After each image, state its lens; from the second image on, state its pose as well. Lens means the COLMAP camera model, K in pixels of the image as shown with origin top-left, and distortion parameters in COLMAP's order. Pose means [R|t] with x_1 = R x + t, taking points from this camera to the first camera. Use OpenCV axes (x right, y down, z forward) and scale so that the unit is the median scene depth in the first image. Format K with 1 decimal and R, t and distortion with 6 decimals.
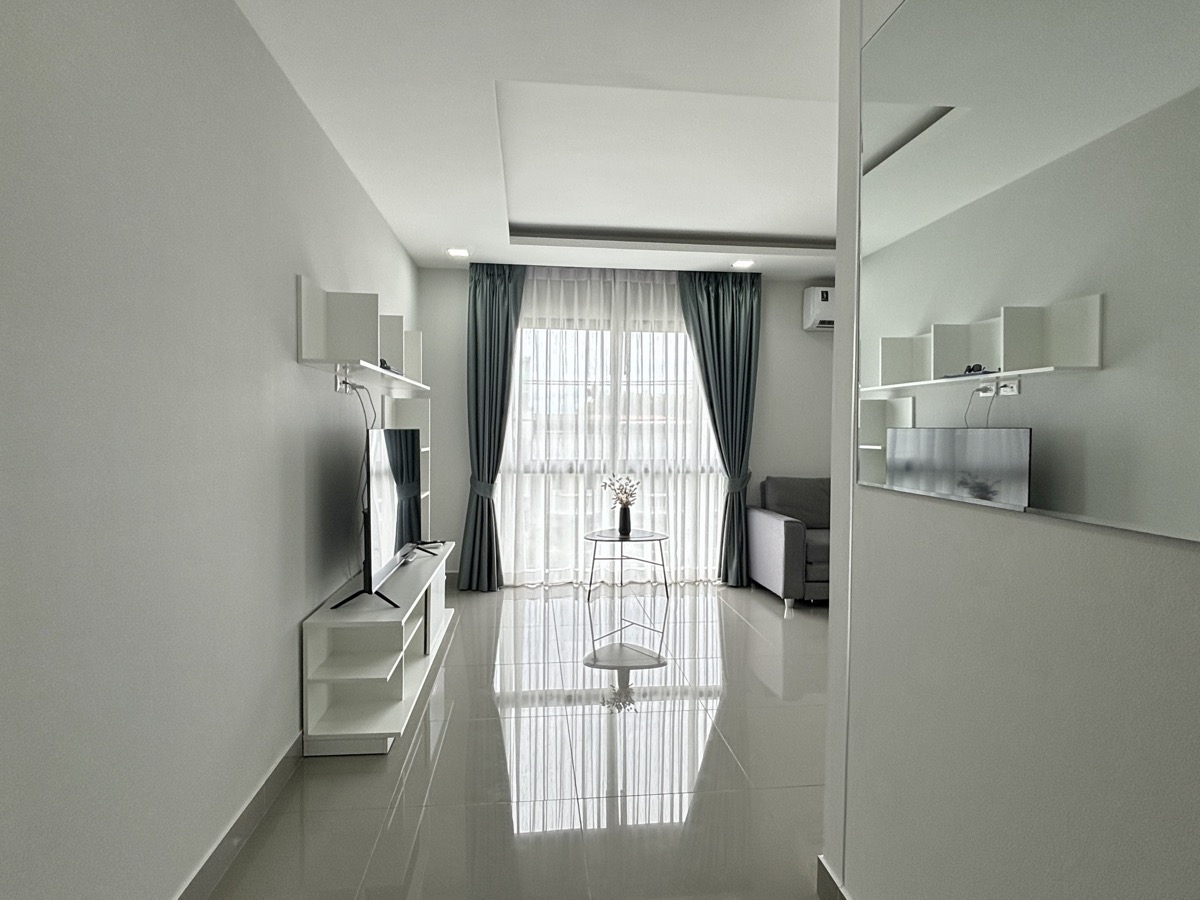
lens RADIAL K [[628.7, 0, 597.6], [0, 628.7, 446.8], [0, 0, 1]] dist [-0.001712, -0.000286]
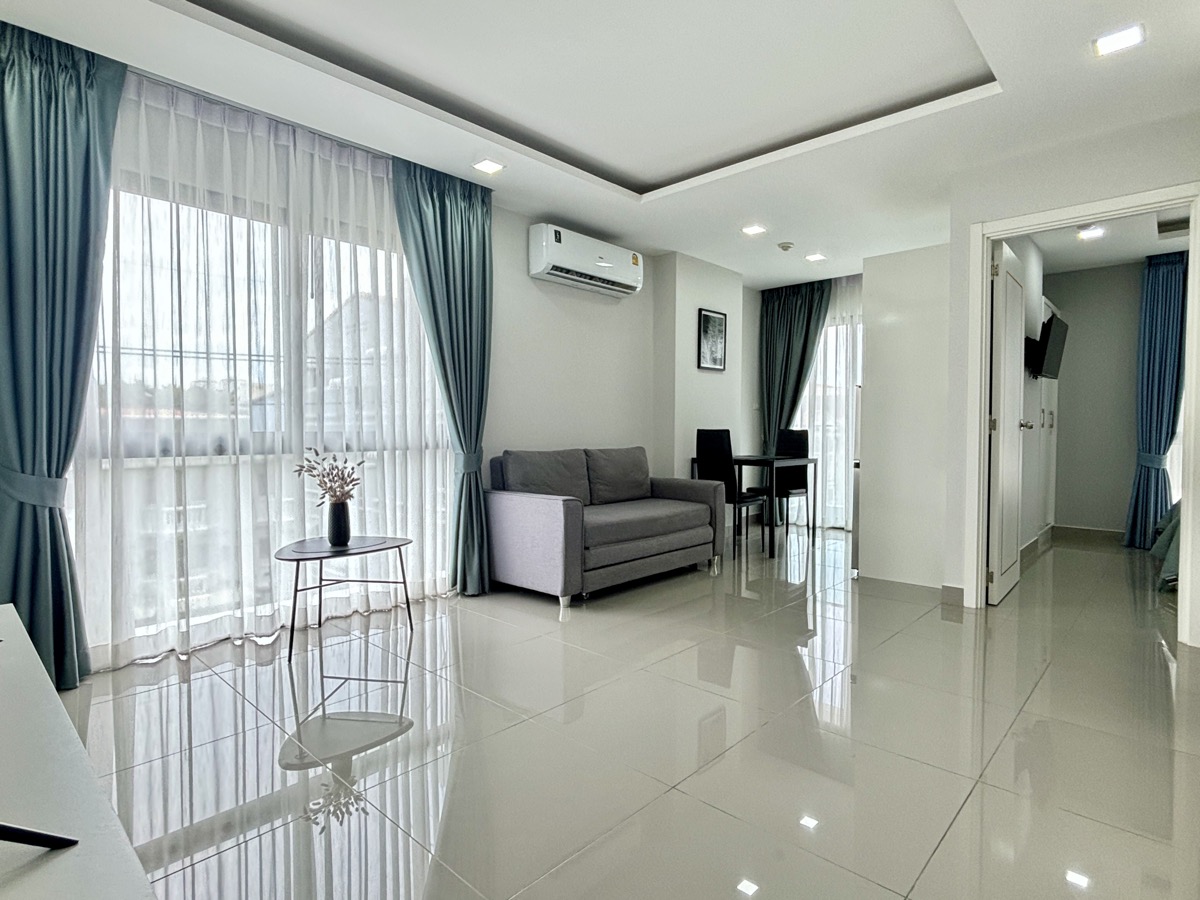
lens RADIAL K [[635.8, 0, 602.5], [0, 635.8, 450.5], [0, 0, 1]] dist [-0.001724, -0.001586]
pose [[0.747465, -0.028848, 0.663674, -0.175079], [0.026451, 0.999557, 0.013658, 0.040485], [-0.663774, 0.007346, 0.747897, 0.321805]]
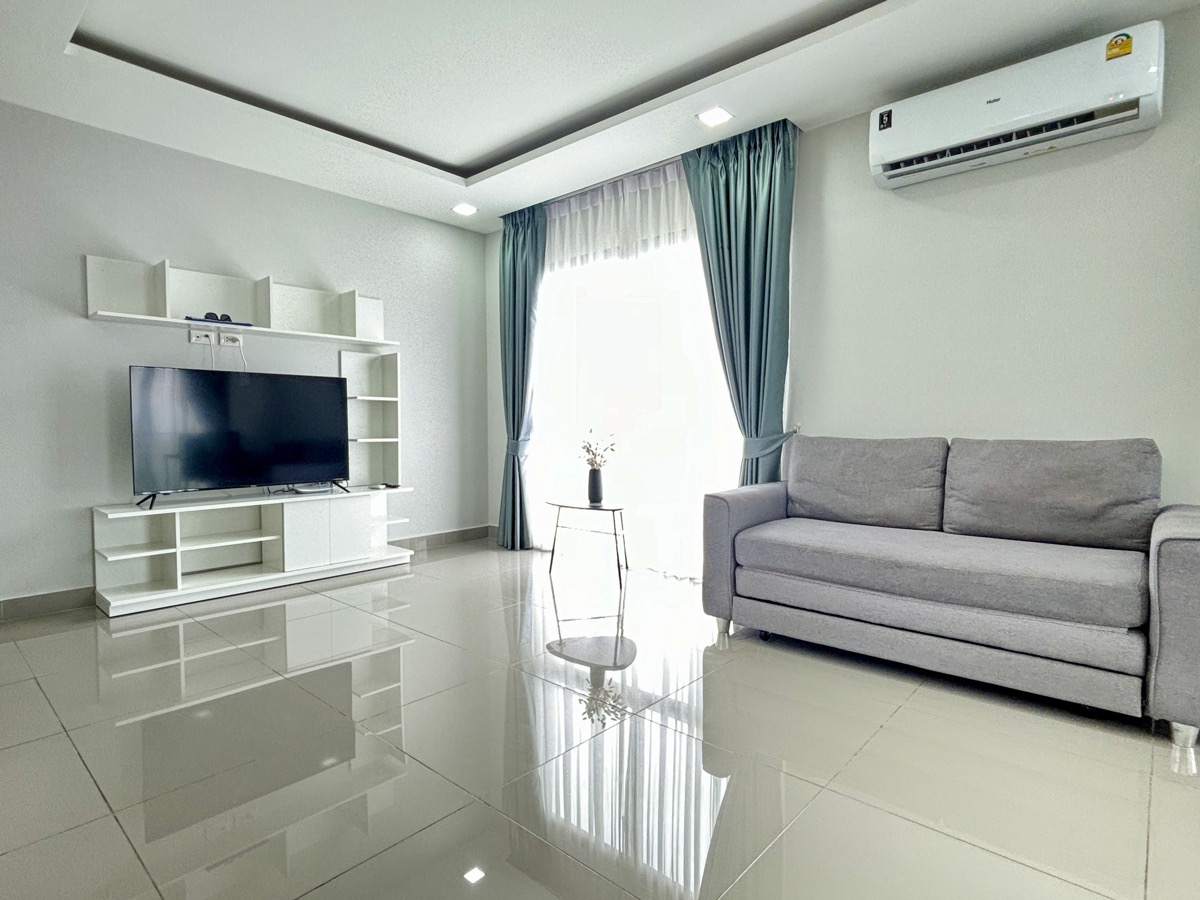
lens RADIAL K [[628.7, 0, 597.6], [0, 628.7, 446.8], [0, 0, 1]] dist [-0.001712, -0.000286]
pose [[0.675308, 0.016929, -0.737341, 0.619971], [-0.012595, 0.999855, 0.011421, 0.055671], [0.737428, 0.001574, 0.675424, 0.425724]]
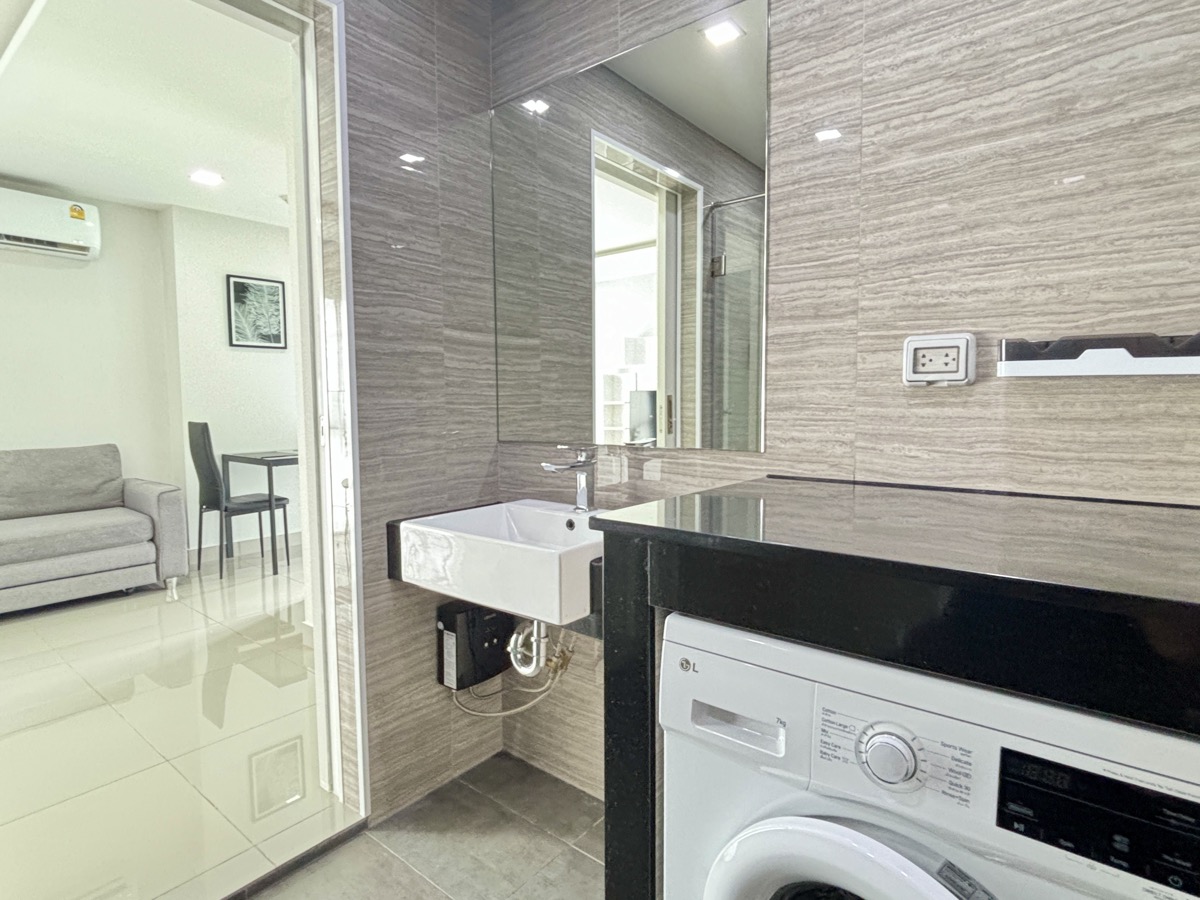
lens RADIAL K [[635.8, 0, 602.5], [0, 635.8, 450.5], [0, 0, 1]] dist [-0.001724, -0.001586]
pose [[0.695325, -0.067222, 0.715544, 0.401223], [0.030339, 0.997474, 0.064226, 0.024599], [-0.718054, -0.022949, 0.695609, -0.005987]]
